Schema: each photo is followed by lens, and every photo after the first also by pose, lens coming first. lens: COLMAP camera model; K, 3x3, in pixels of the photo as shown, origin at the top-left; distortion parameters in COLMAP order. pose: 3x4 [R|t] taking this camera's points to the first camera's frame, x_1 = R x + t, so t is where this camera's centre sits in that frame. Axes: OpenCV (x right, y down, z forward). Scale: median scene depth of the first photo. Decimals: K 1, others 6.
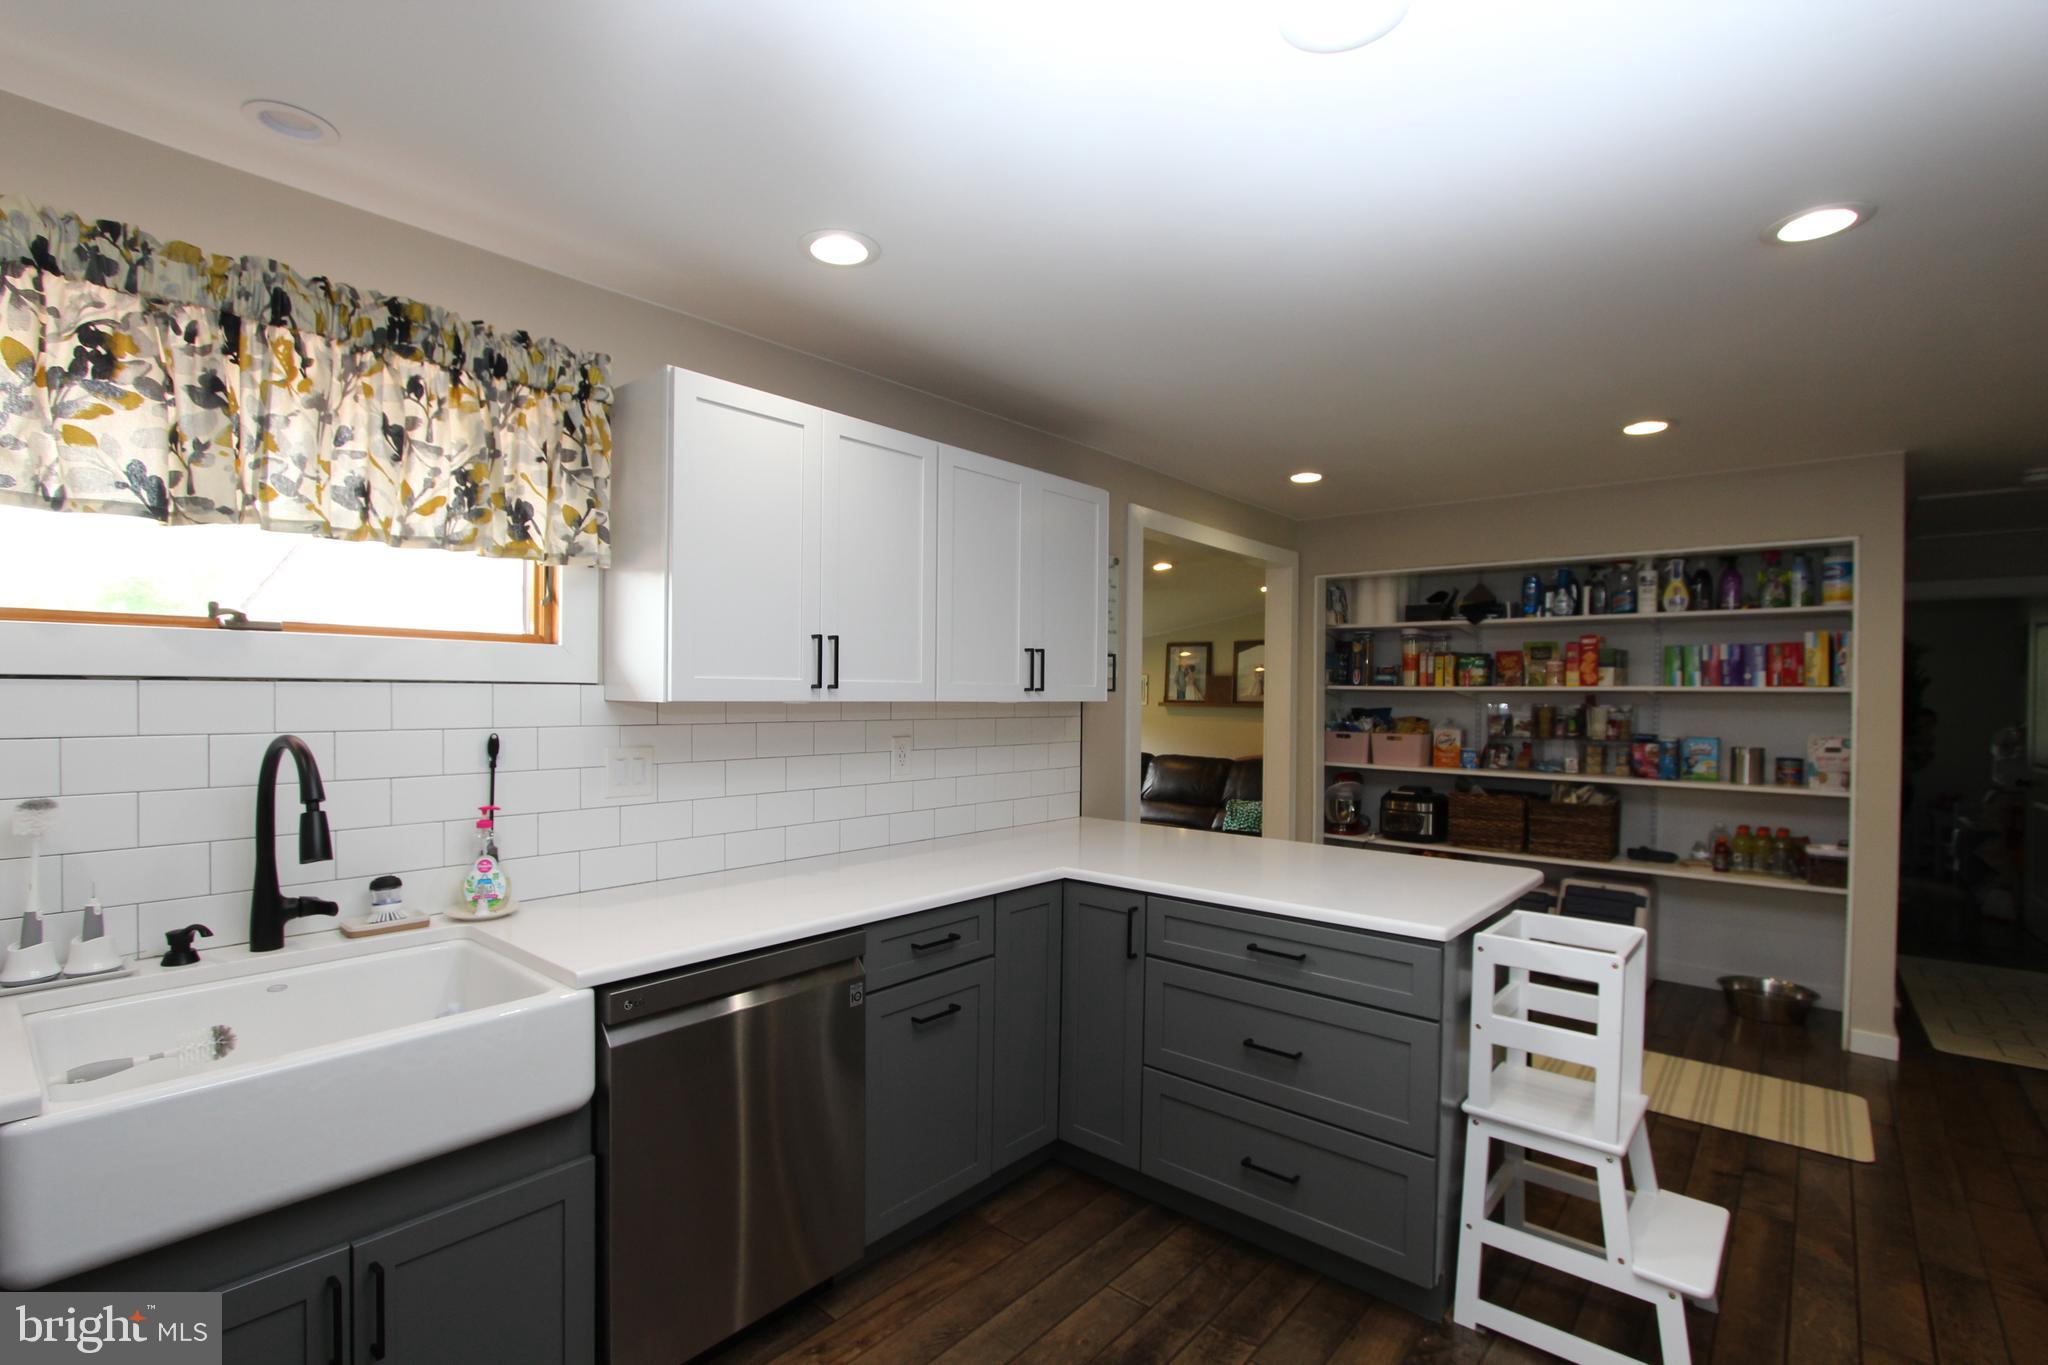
lens RADIAL K [[939.9, 0, 1023.0], [0, 939.9, 693.5], [0, 0, 1]] dist [-0.016626, 0.001619]
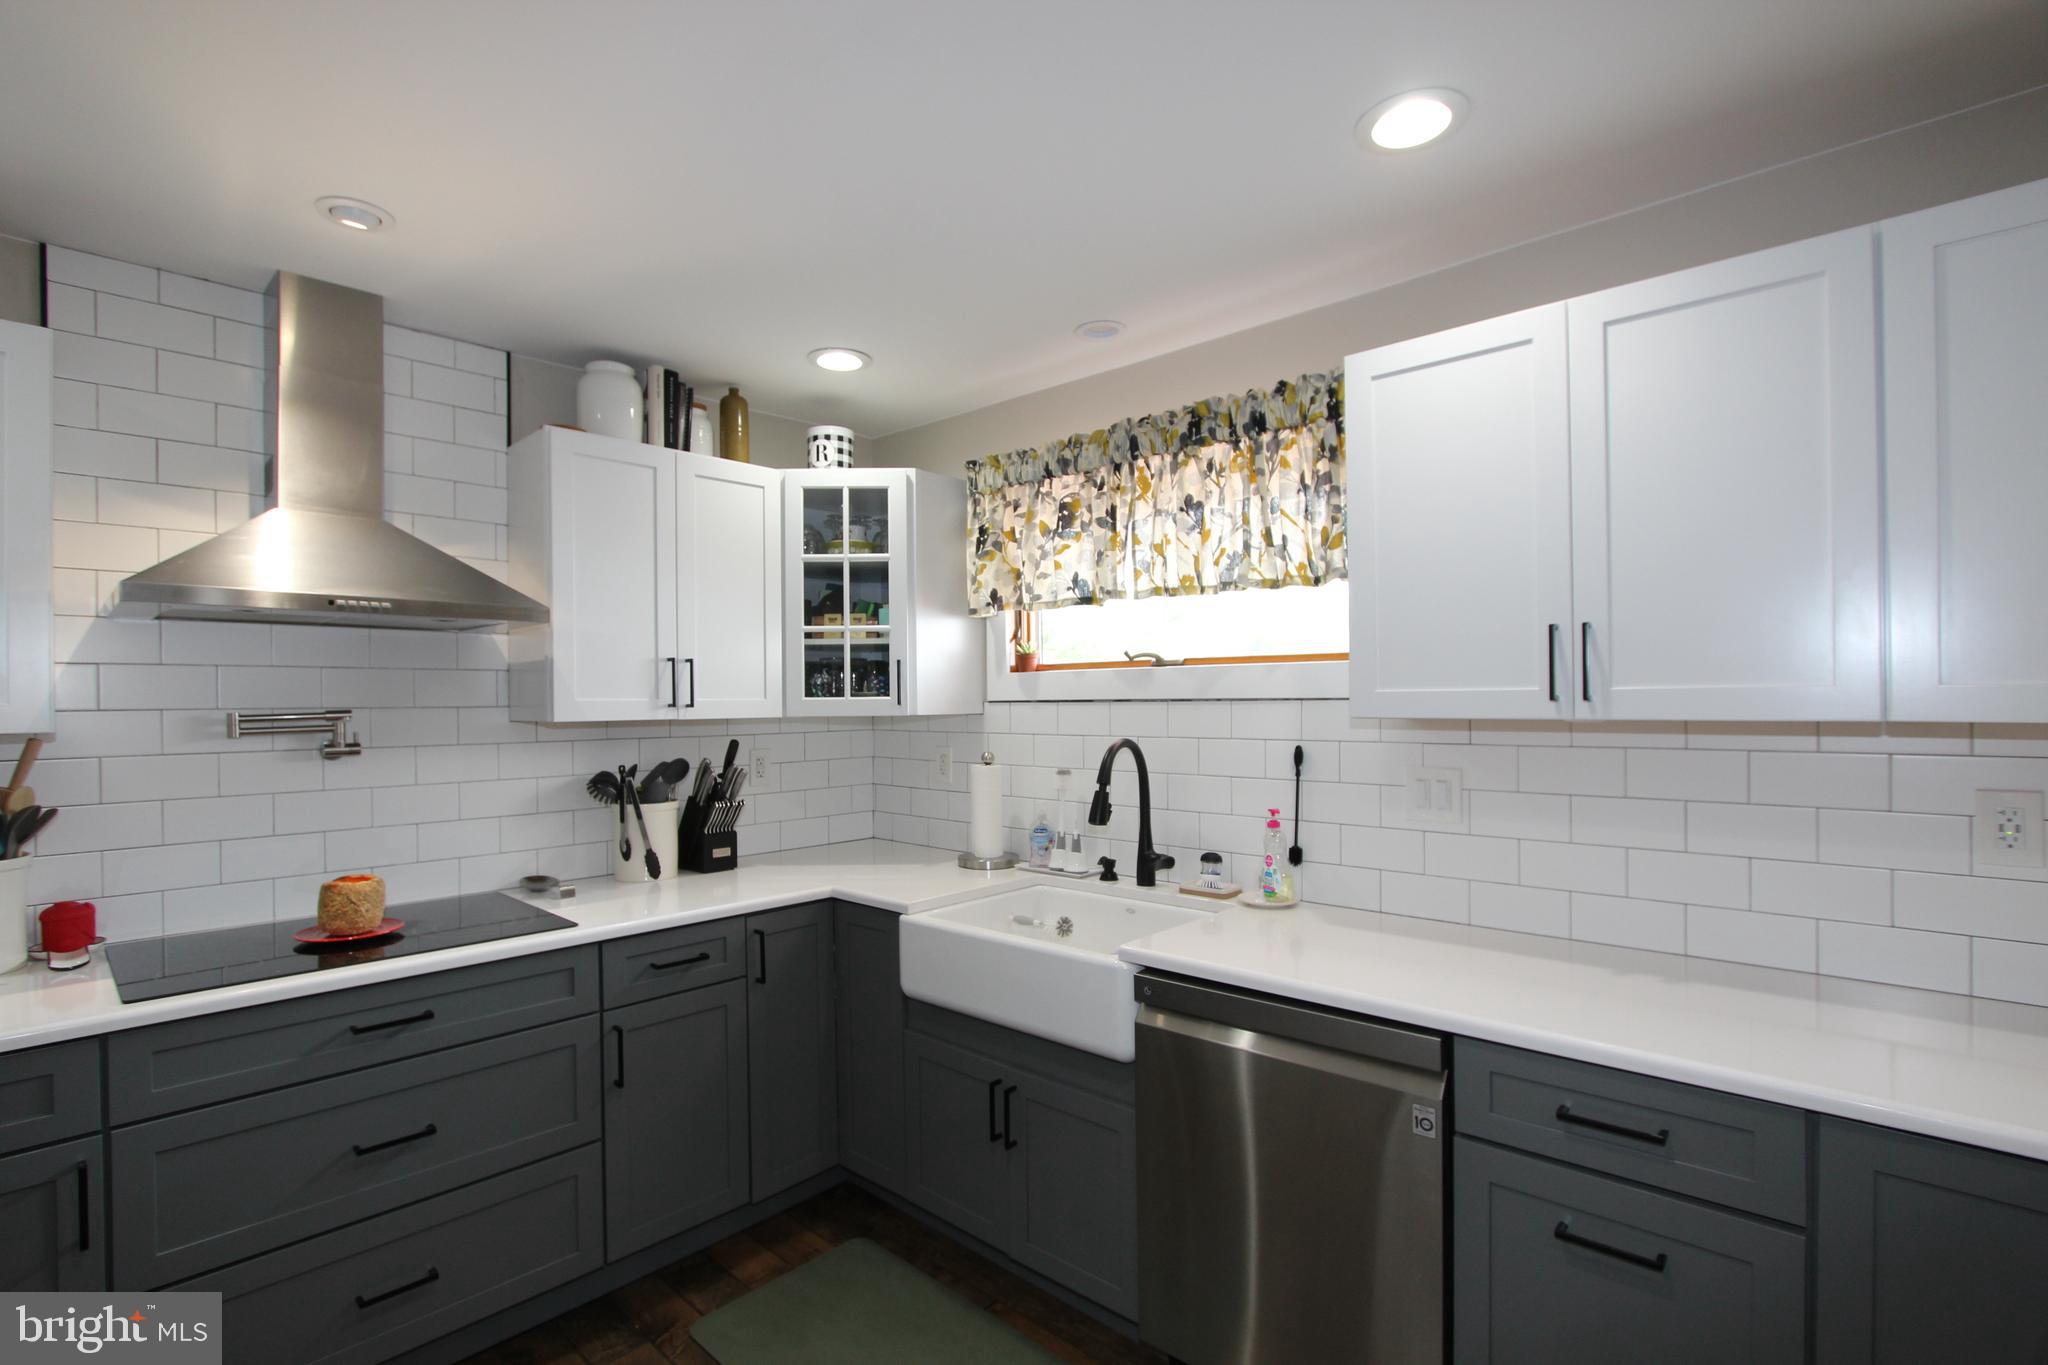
lens RADIAL K [[939.9, 0, 1023.0], [0, 939.9, 693.5], [0, 0, 1]] dist [-0.016626, 0.001619]
pose [[-0.023142, -0.019500, -0.999542, 0.662601], [0.004056, 0.999800, -0.019599, 0.002211], [0.999724, -0.004507, -0.023058, 0.833479]]
